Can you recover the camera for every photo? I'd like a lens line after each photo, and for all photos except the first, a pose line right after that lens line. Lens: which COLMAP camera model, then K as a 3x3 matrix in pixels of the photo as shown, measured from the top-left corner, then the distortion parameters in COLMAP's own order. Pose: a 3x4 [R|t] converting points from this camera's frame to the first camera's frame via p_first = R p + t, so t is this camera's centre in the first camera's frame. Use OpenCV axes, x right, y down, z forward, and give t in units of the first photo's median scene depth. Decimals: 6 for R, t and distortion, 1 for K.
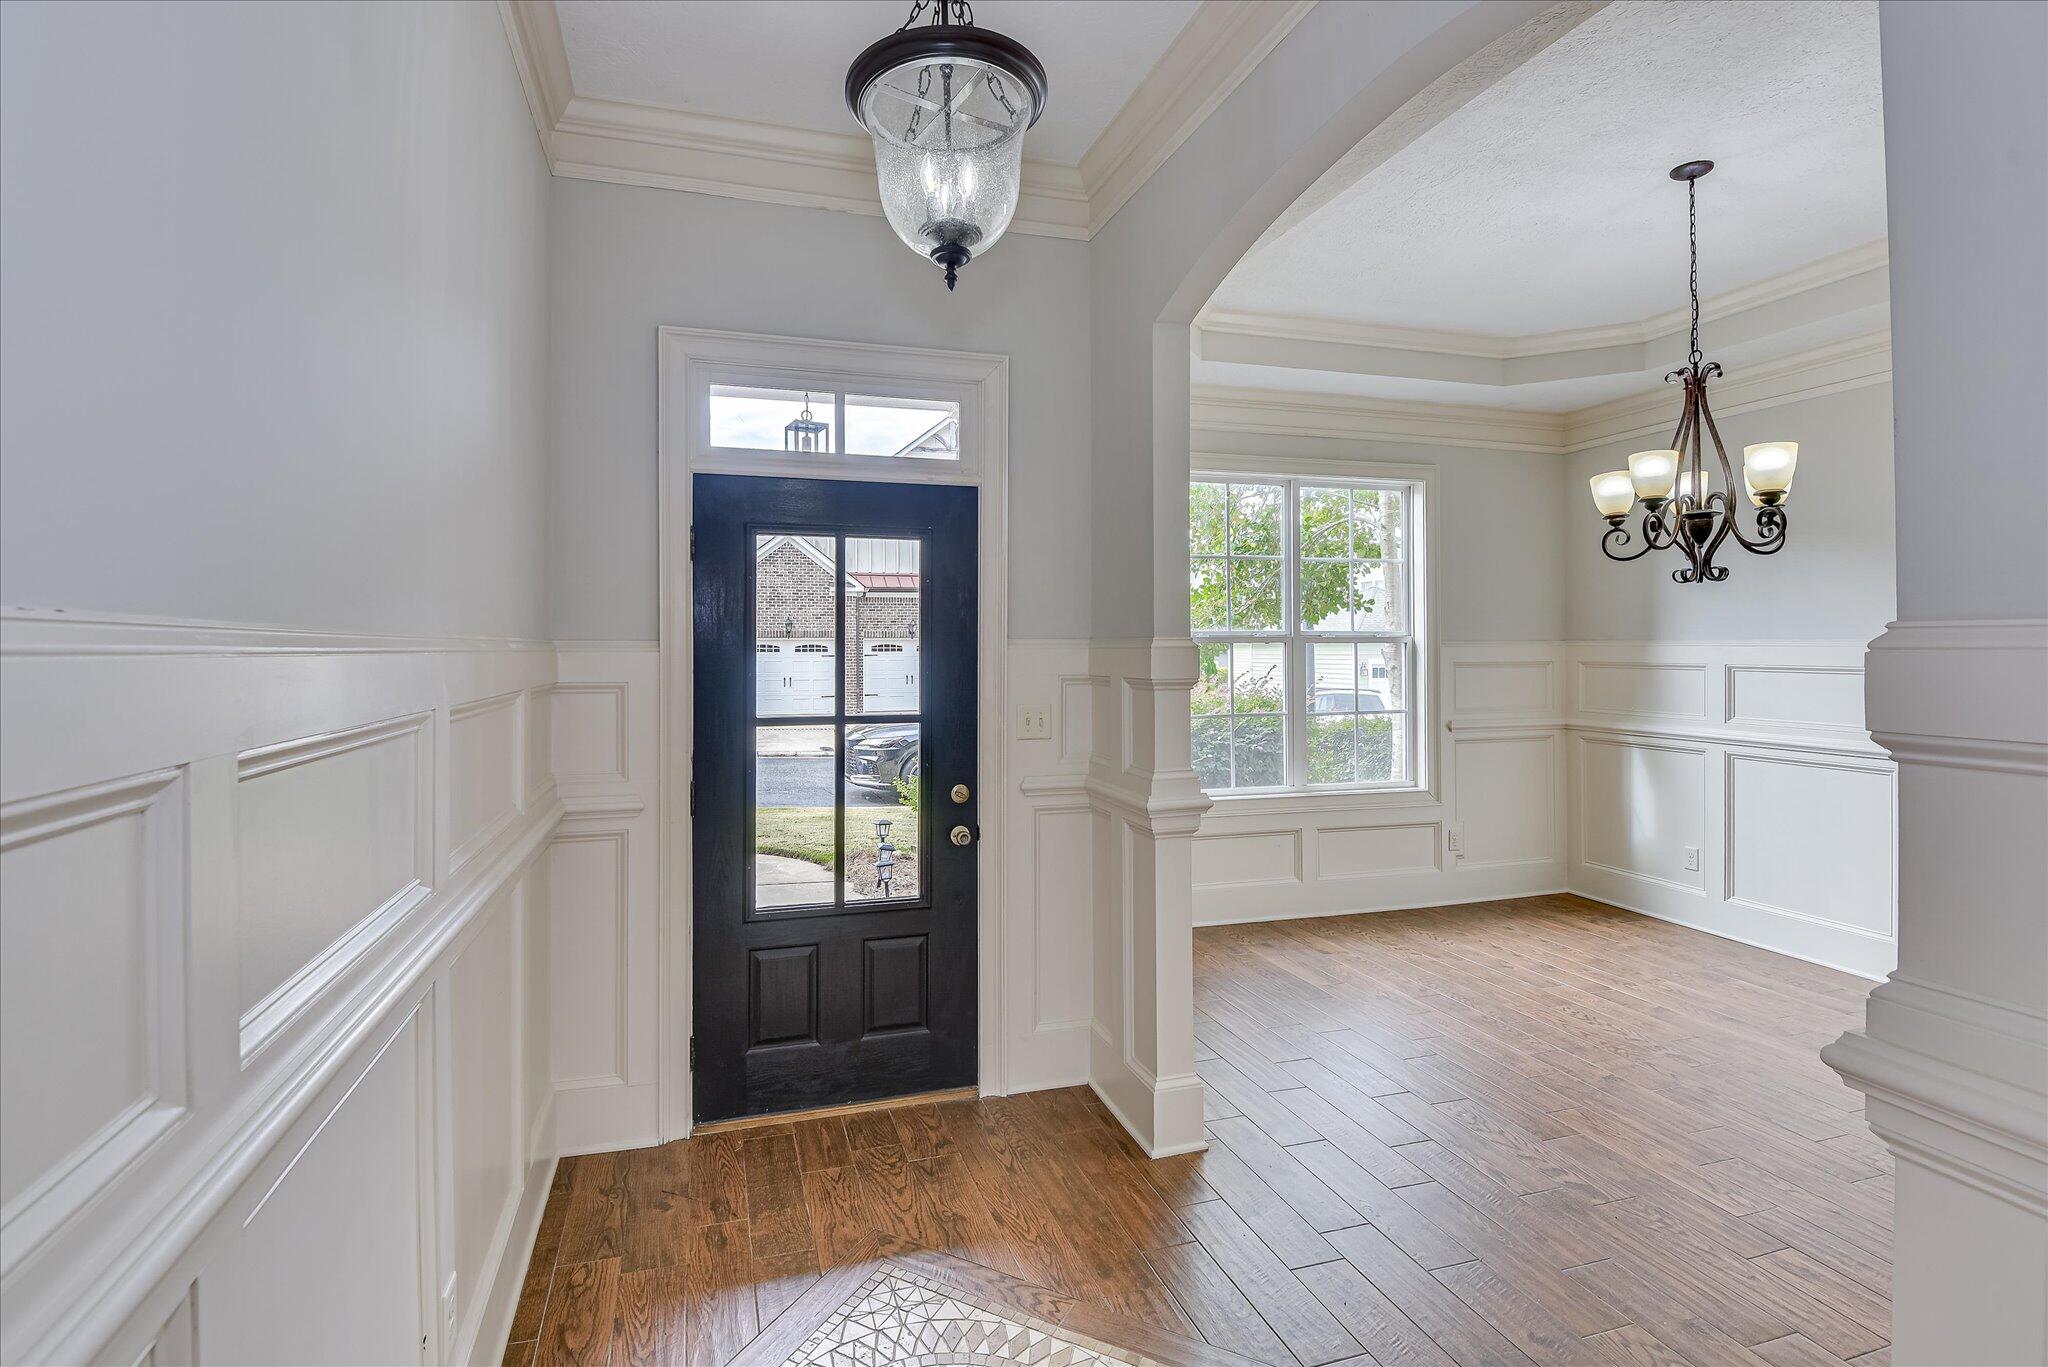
lens RADIAL K [[918.5, 0, 1022.5], [0, 918.5, 655.5], [0, 0, 1]] dist [0.000594, -0.017183]
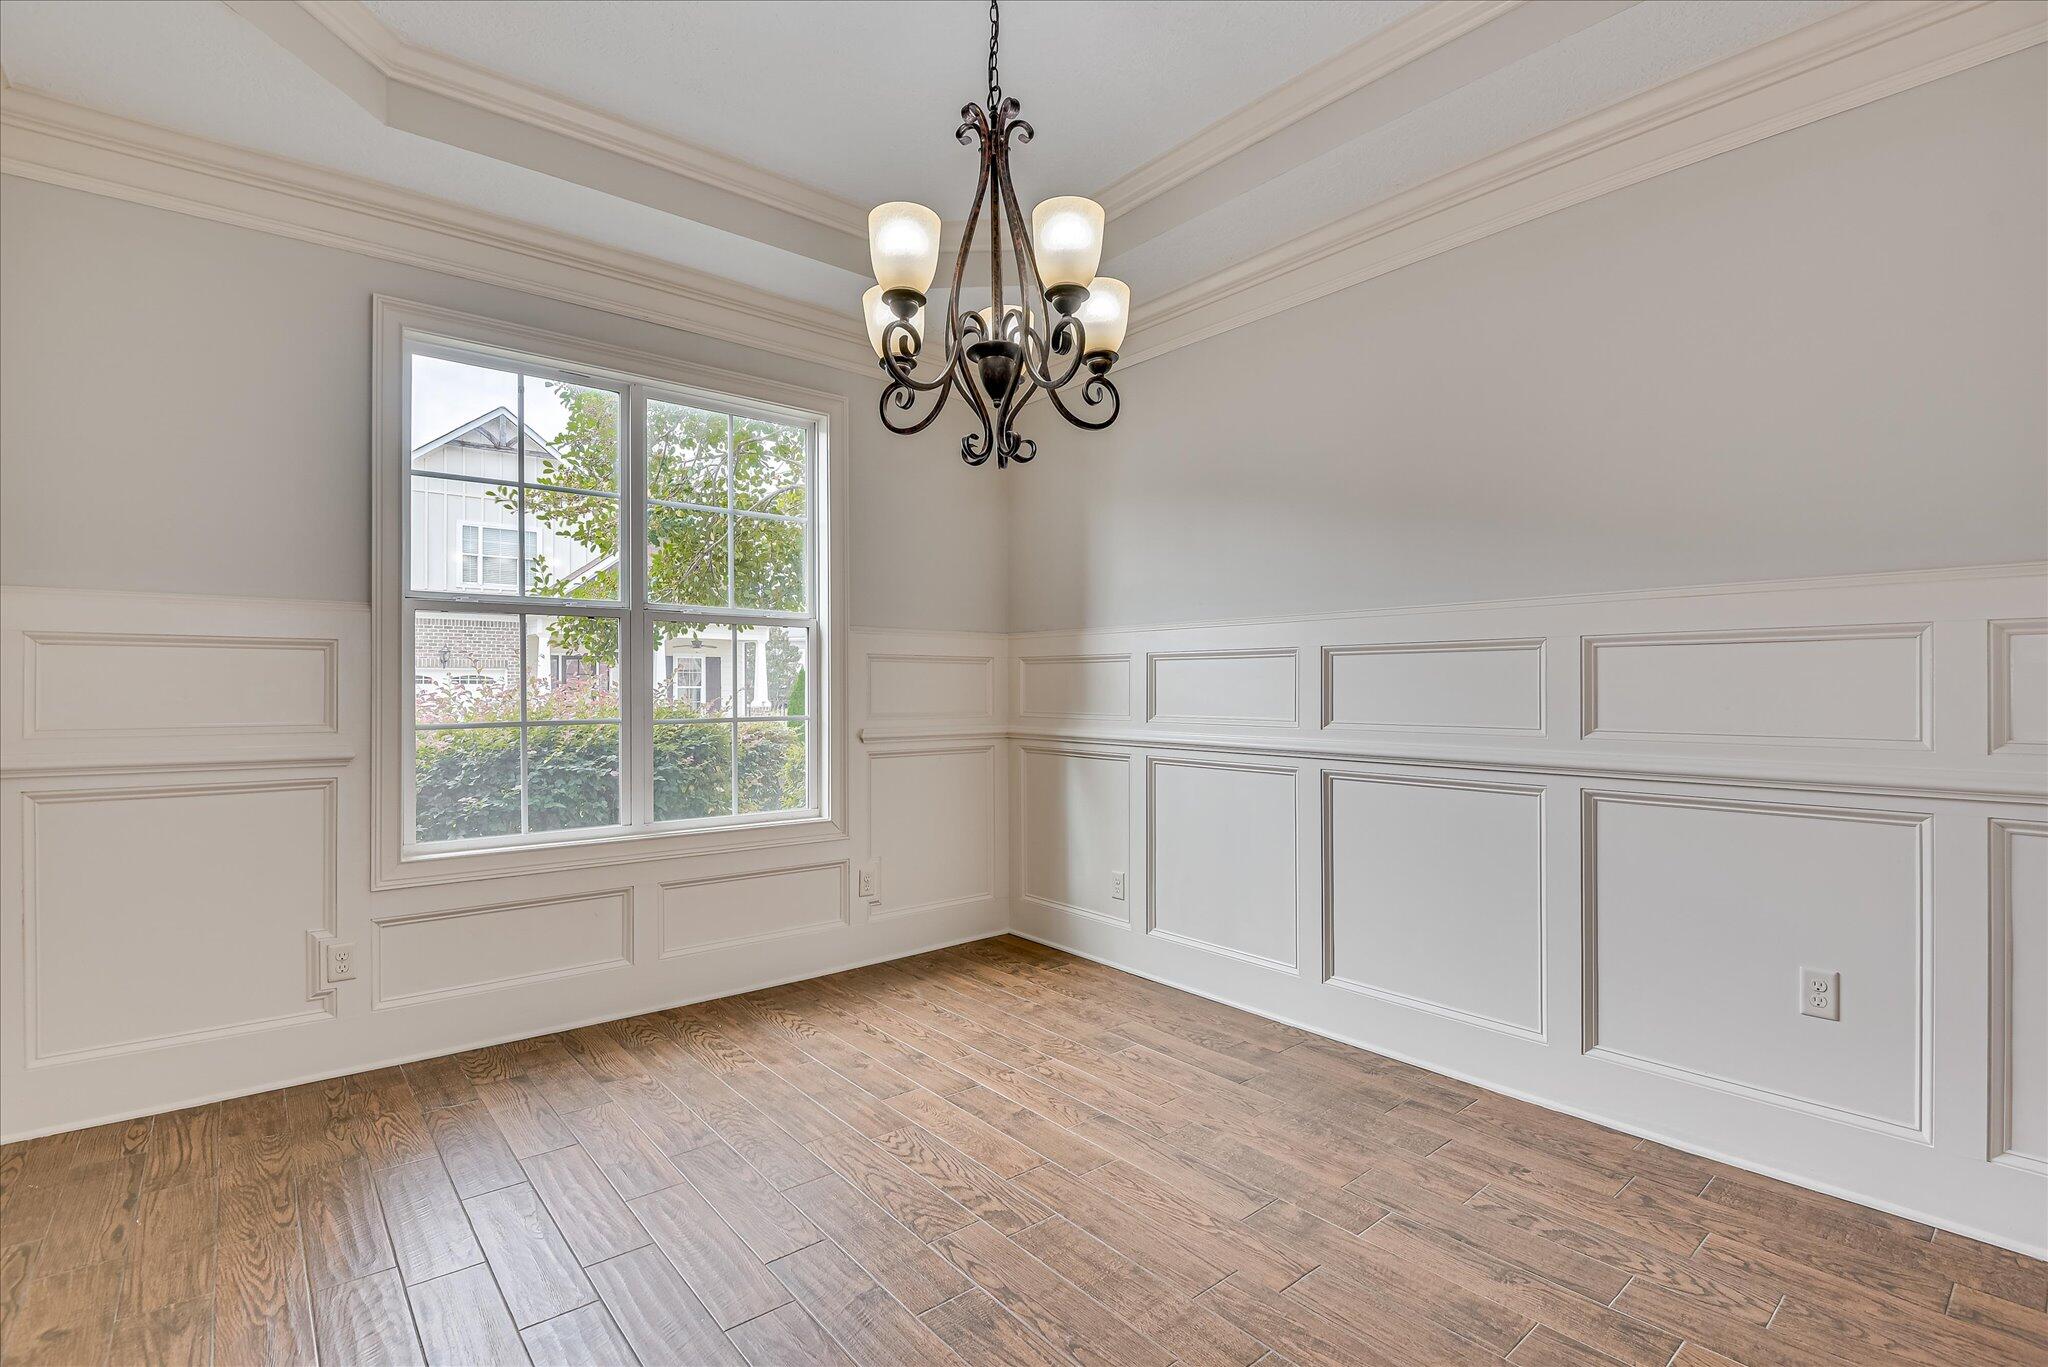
lens RADIAL K [[963.6, 0, 1016.8], [0, 963.6, 689.2], [0, 0, 1]] dist [0.001949, -0.016294]
pose [[0.908486, 0.001597, 0.417912, 0.262590], [-0.002581, 0.999995, 0.001788, 0.038320], [-0.417907, -0.002703, 0.908486, 0.220950]]
